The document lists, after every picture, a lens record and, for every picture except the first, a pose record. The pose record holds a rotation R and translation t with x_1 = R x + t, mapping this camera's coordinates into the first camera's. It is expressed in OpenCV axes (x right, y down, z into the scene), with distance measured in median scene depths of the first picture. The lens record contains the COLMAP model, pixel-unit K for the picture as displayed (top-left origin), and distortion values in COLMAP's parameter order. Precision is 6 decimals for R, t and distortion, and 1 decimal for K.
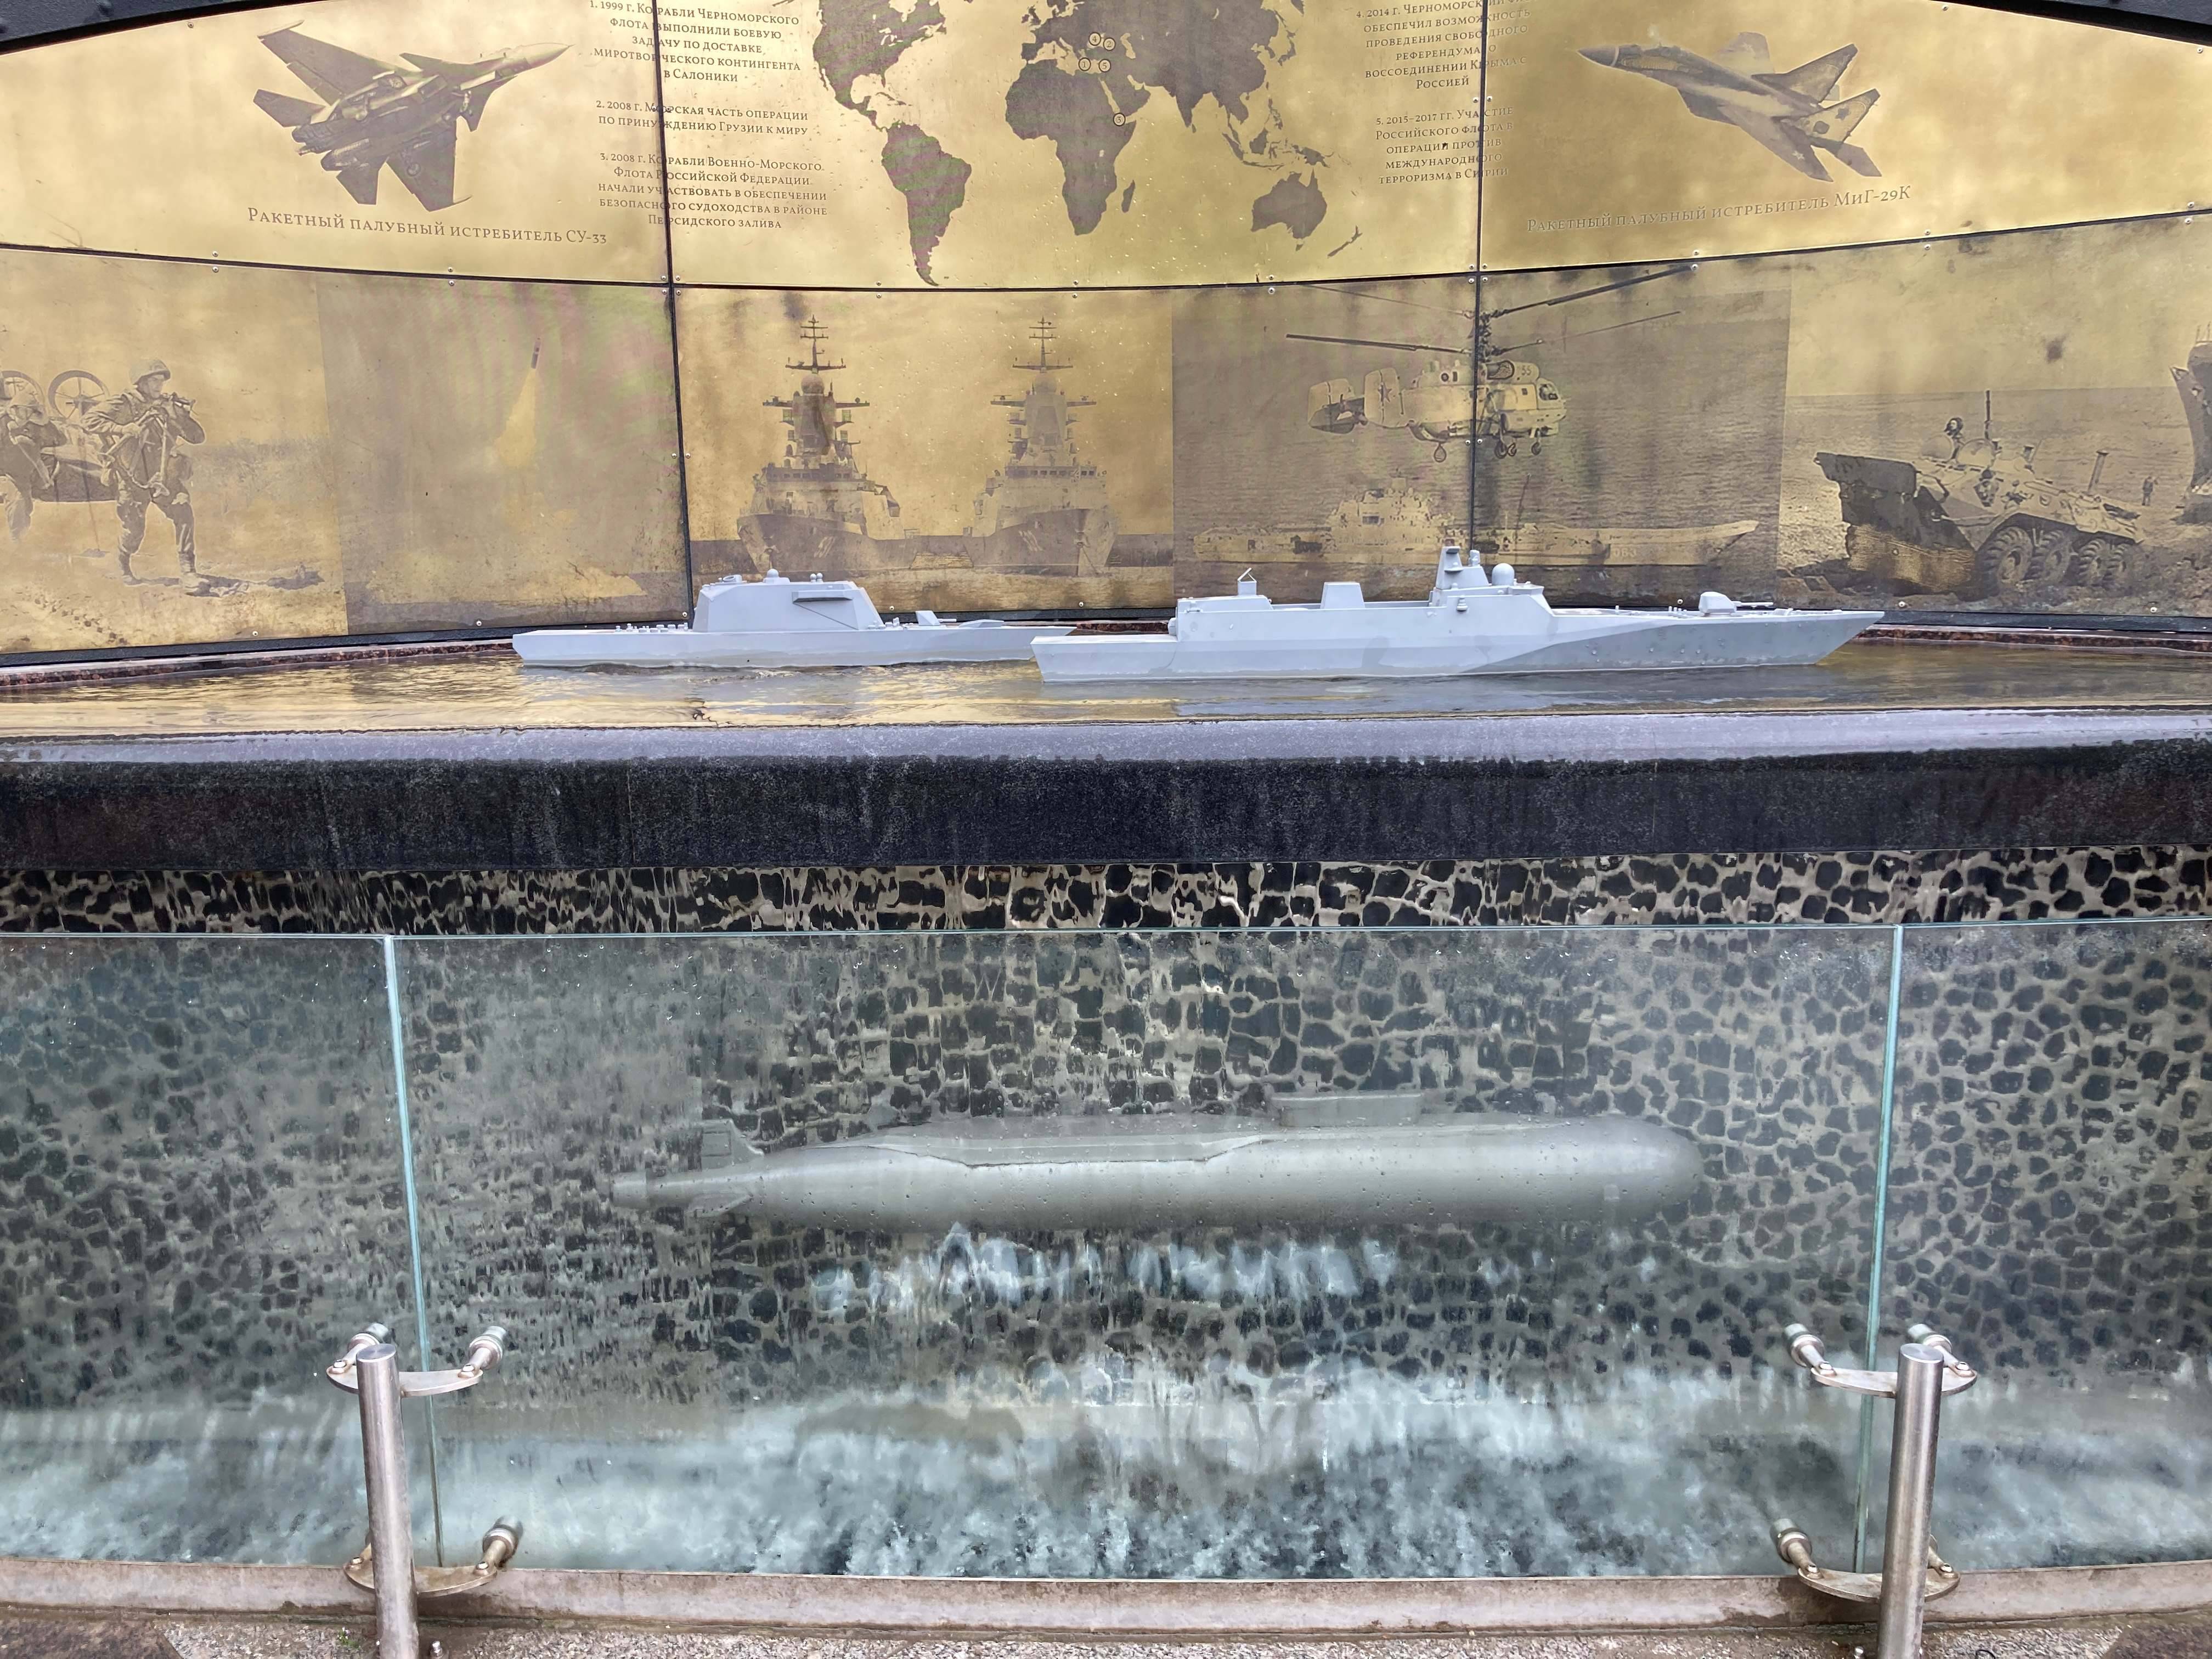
lens RADIAL K [[1868.4, 0, 1086.7], [0, 1868.4, 837.3], [0, 0, 1]] dist [0.026991, -0.027363]
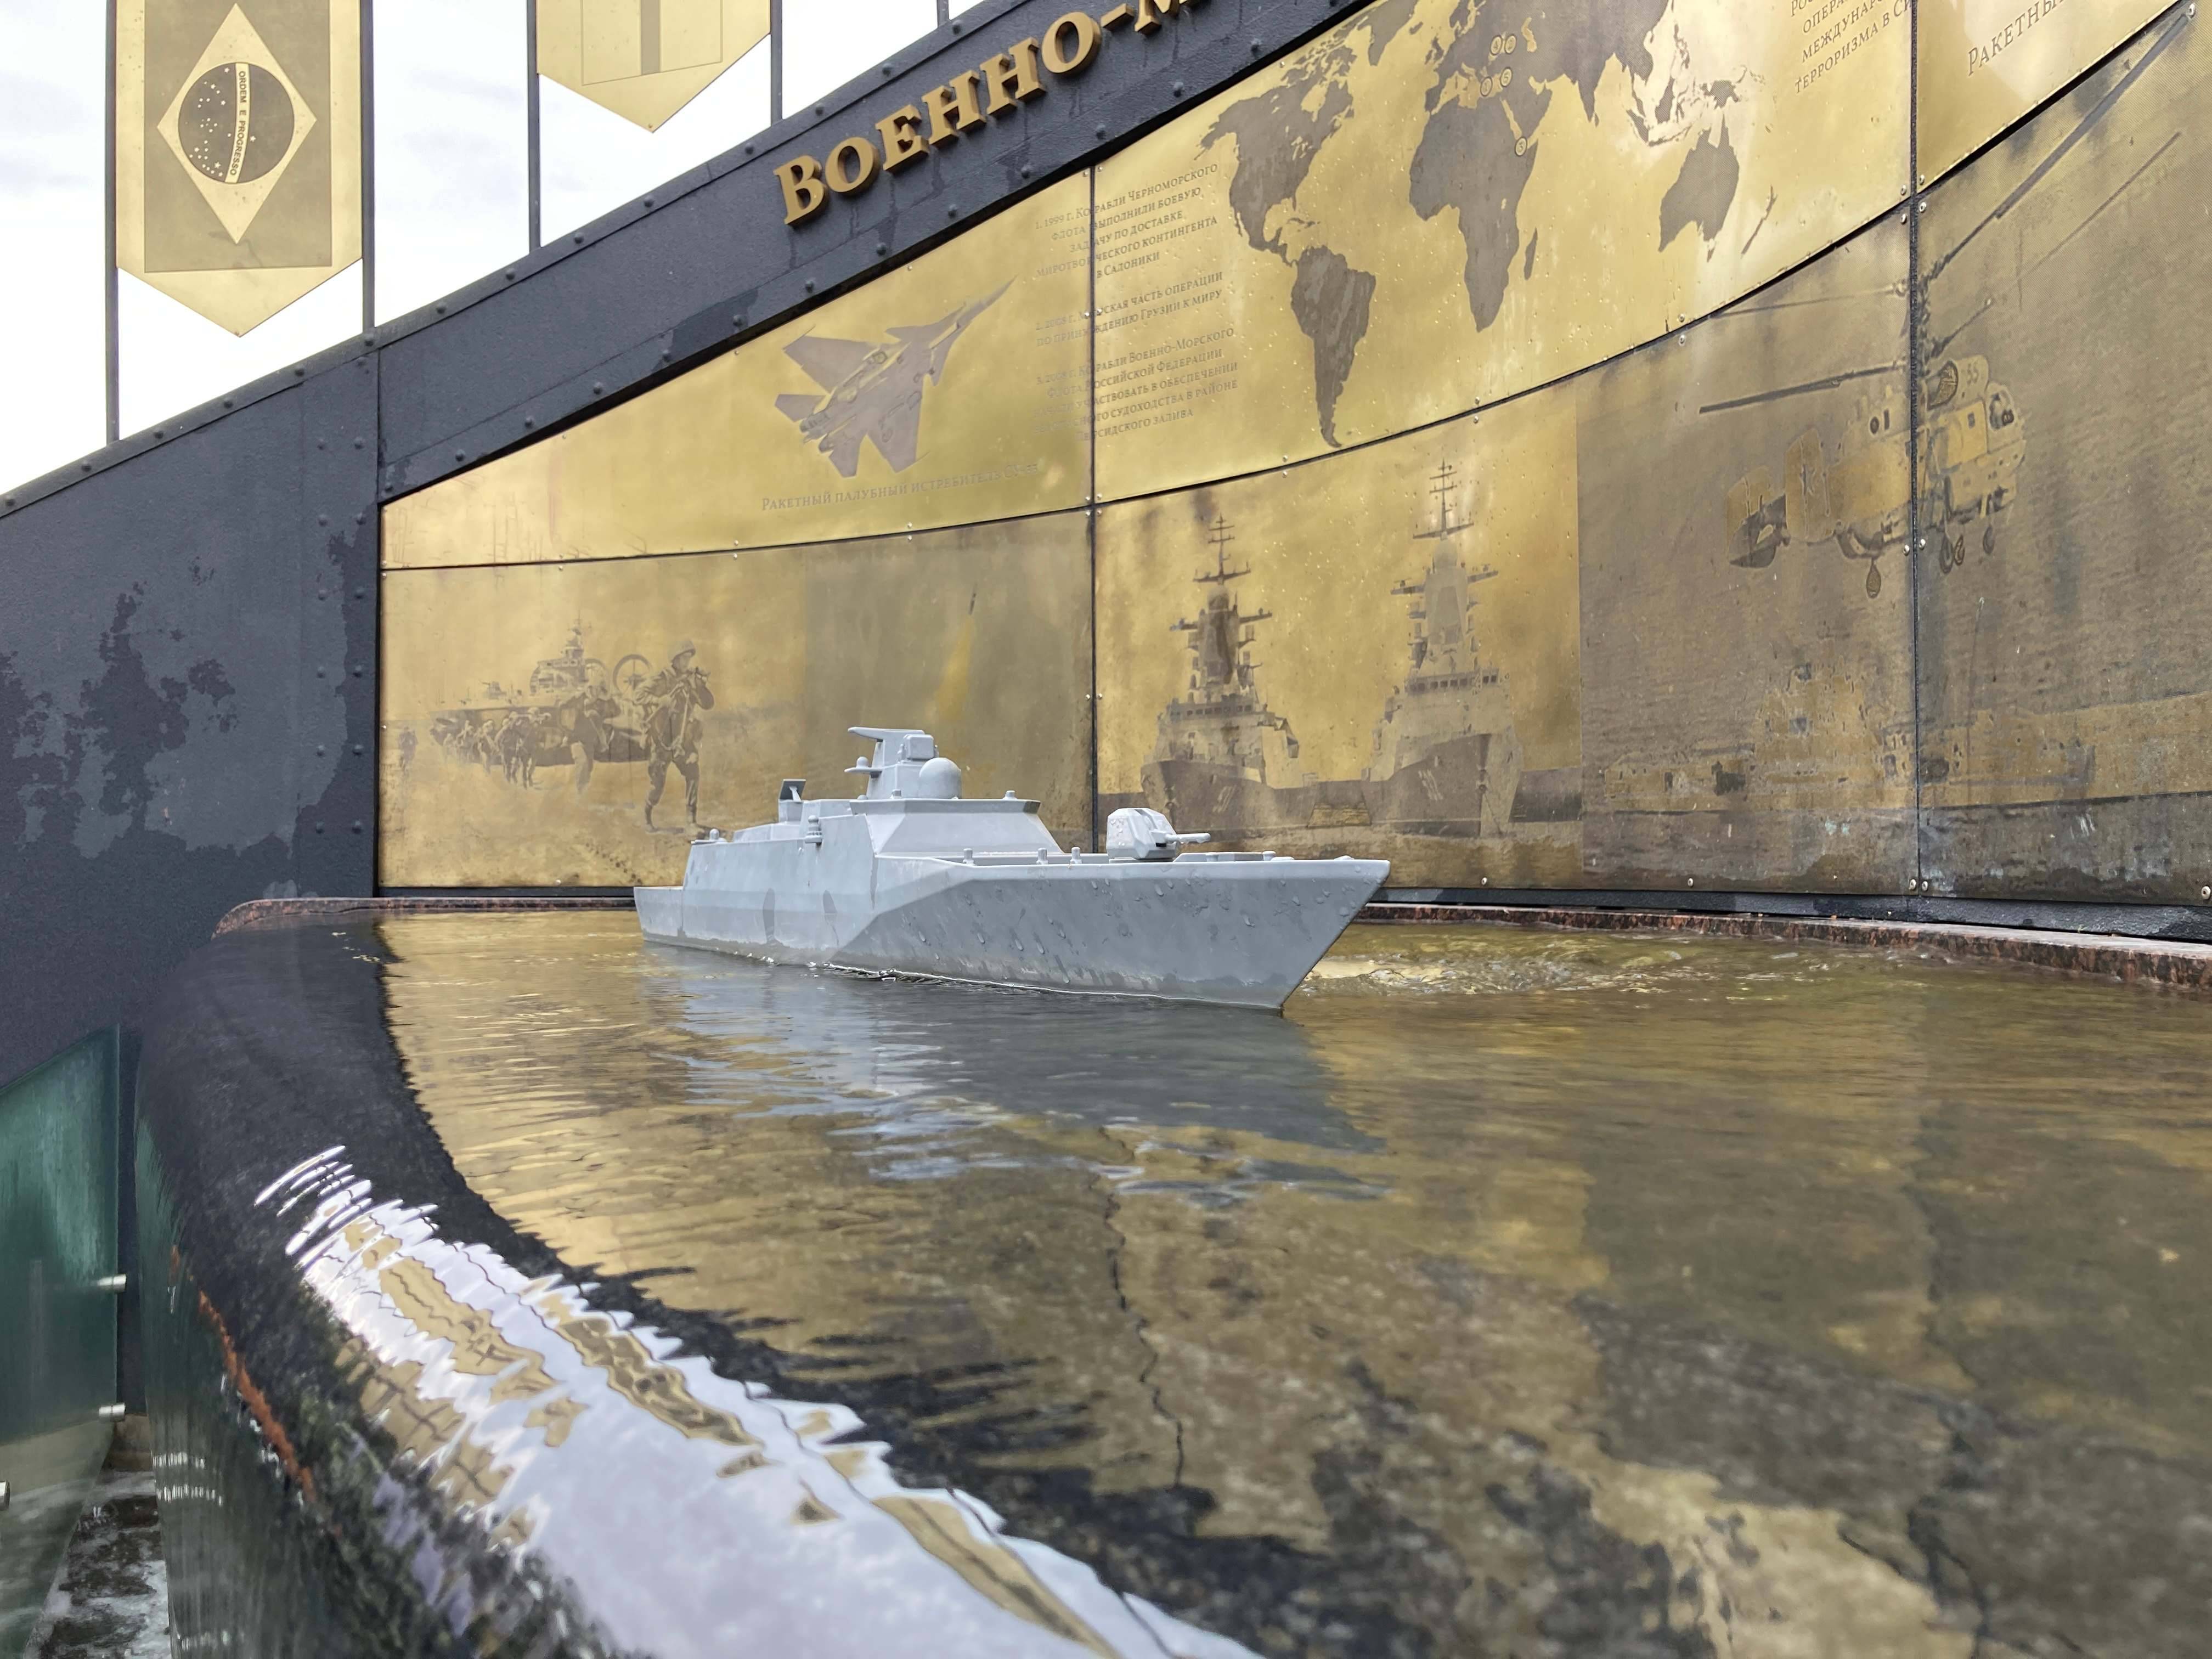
lens RADIAL K [[1868.4, 0, 1036.7], [0, 1868.4, 858.5], [0, 0, 1]] dist [0.026991, -0.027363]
pose [[0.435067, 0.004679, -0.900386, 0.574728], [-0.165511, 0.983362, -0.074864, -0.066263], [0.885055, 0.181595, 0.428603, 0.661095]]
